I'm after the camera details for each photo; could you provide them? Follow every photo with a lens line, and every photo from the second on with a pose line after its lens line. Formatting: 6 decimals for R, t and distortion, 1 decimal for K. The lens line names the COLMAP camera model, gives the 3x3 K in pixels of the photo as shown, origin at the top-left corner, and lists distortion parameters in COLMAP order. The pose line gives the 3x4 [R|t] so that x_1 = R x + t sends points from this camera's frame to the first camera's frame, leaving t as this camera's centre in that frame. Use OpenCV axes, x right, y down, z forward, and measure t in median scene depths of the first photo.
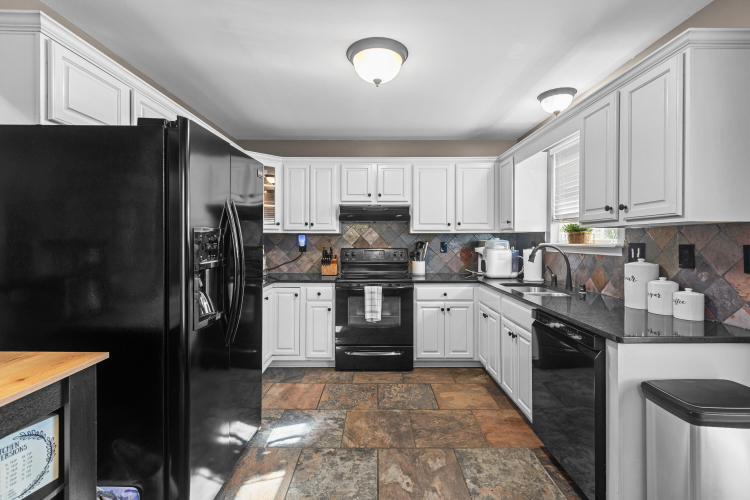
lens RADIAL K [[337.9, 0, 372.7], [0, 337.9, 238.2], [0, 0, 1]] dist [-0.000107, -0.000130]
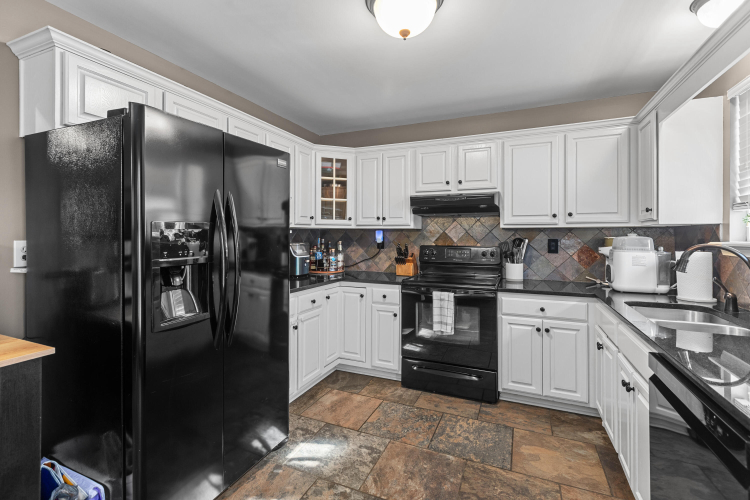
lens RADIAL K [[340.1, 0, 371.1], [0, 340.1, 232.1], [0, 0, 1]] dist [0.001614, 0.000116]
pose [[0.917024, -0.001762, -0.398827, 0.166635], [-0.001449, 0.999969, -0.007751, 0.002275], [0.398829, 0.007686, 0.916993, 0.162456]]
